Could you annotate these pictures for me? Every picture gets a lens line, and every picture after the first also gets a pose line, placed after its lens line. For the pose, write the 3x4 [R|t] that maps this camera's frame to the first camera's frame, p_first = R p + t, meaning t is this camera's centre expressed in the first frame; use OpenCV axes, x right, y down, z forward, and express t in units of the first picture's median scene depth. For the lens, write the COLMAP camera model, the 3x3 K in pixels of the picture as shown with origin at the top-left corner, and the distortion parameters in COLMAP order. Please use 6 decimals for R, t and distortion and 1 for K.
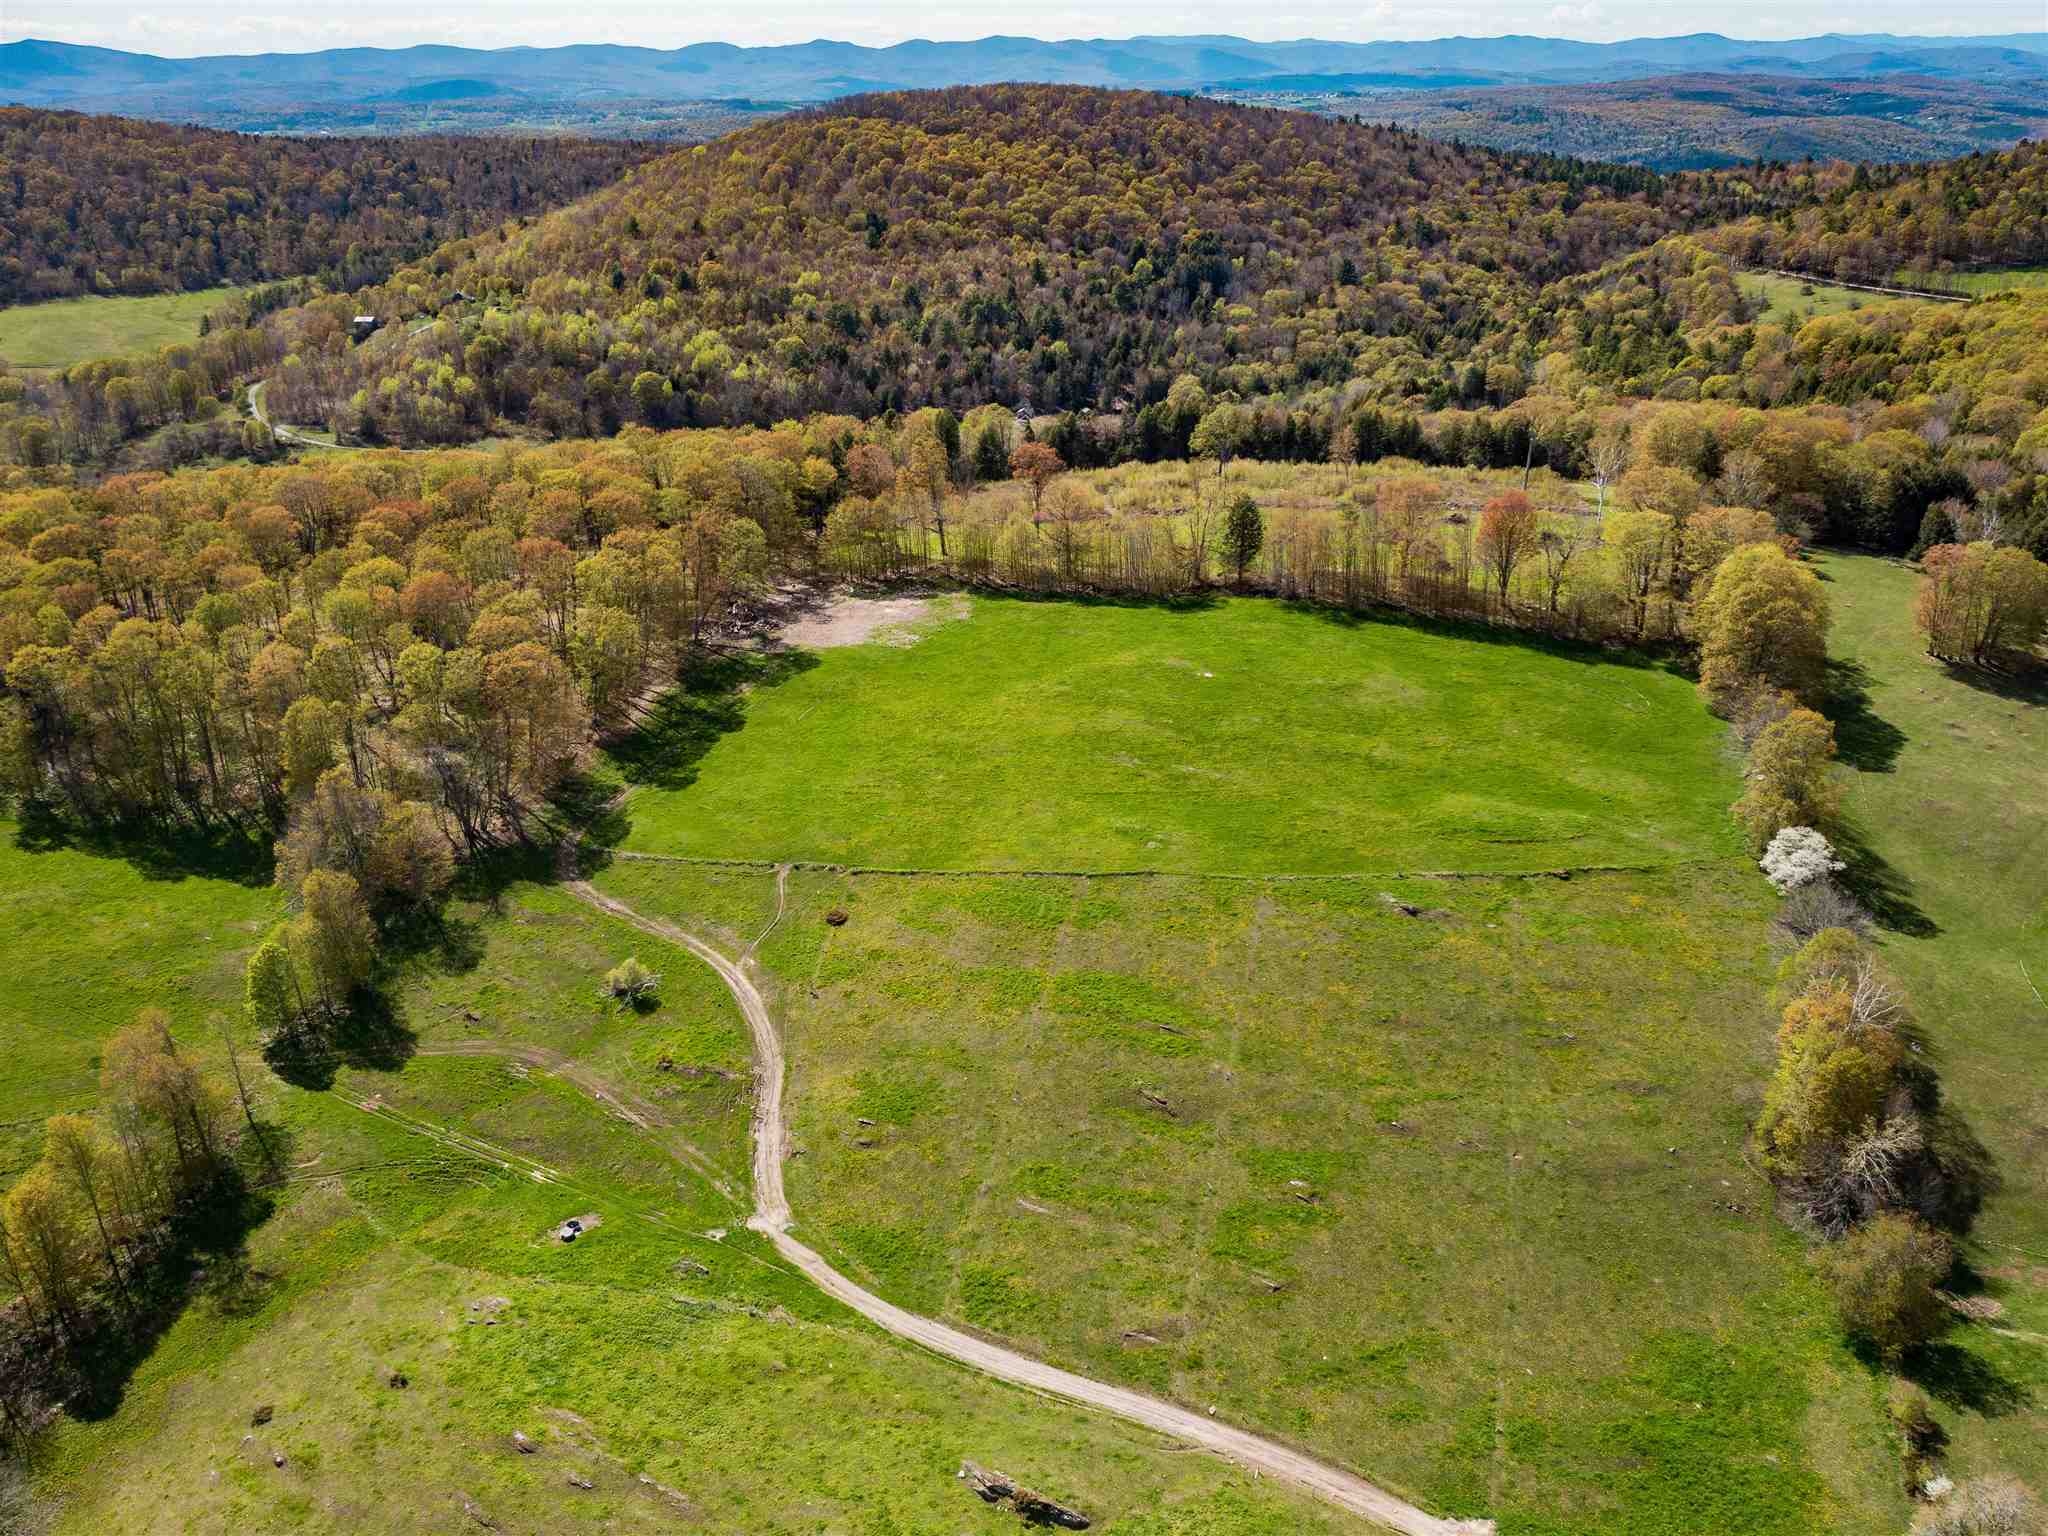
lens RADIAL K [[1819.7, 0, 1024.0], [0, 1819.7, 768.0], [0, 0, 1]] dist [-0.025652, 0.011143]
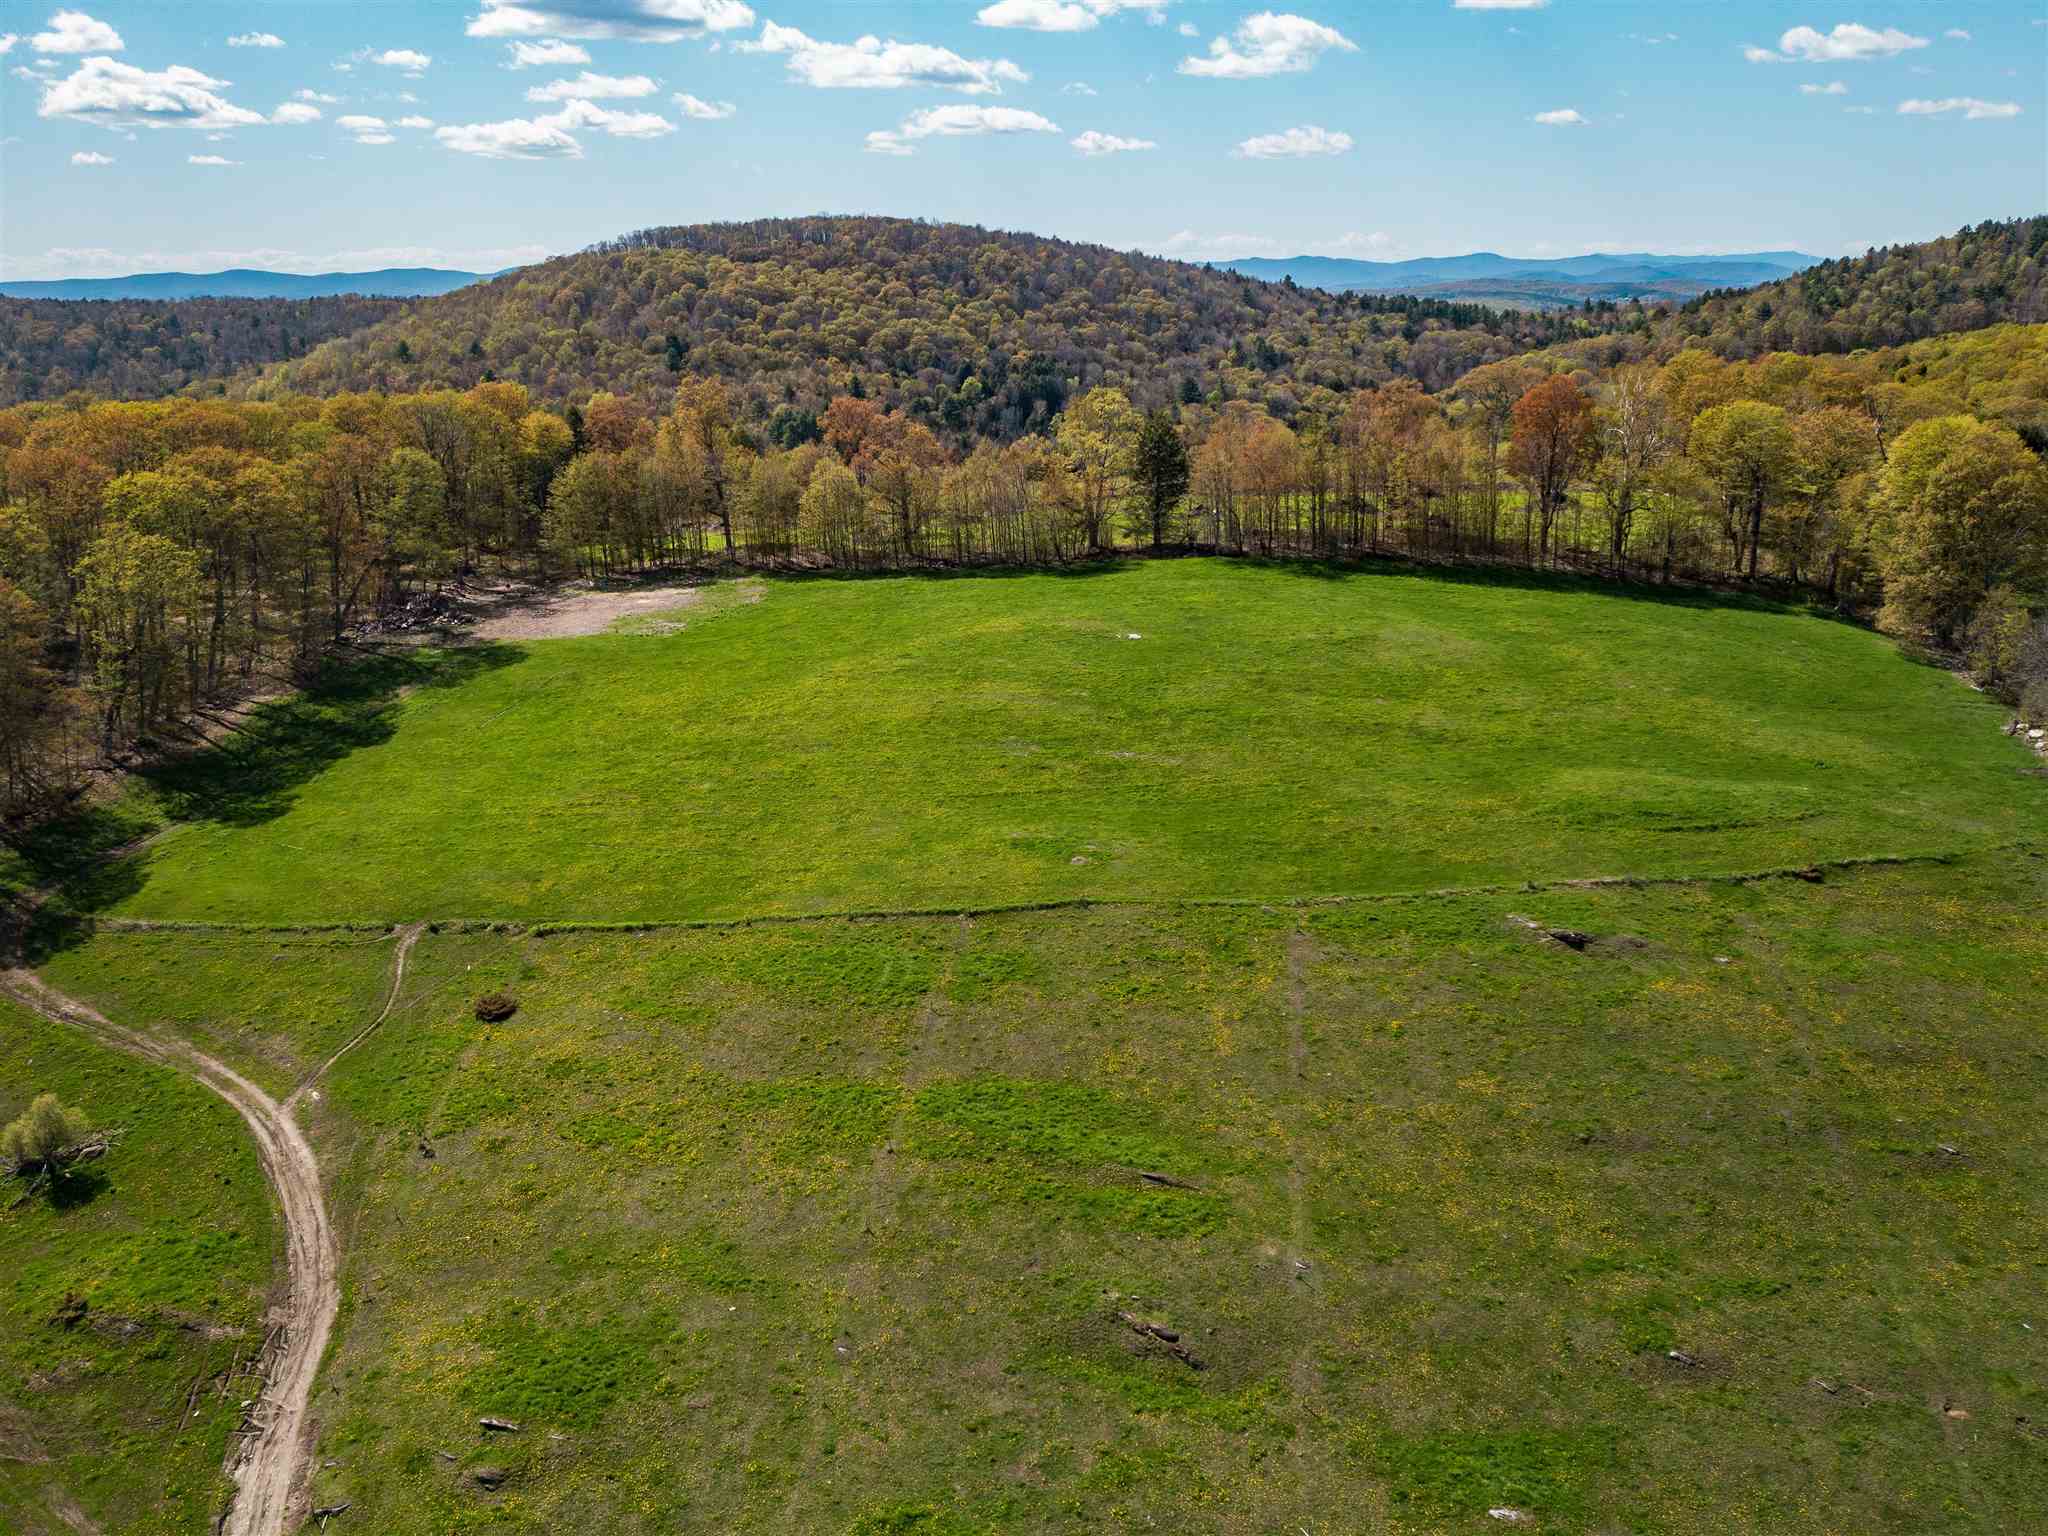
lens RADIAL K [[1819.7, 0, 1024.0], [0, 1819.7, 768.0], [0, 0, 1]] dist [-0.025652, 0.011143]
pose [[0.995178, -0.031943, 0.092739, 0.001899], [0.042160, 0.992993, -0.110393, 0.059601], [-0.088563, 0.113771, 0.989552, 0.351961]]
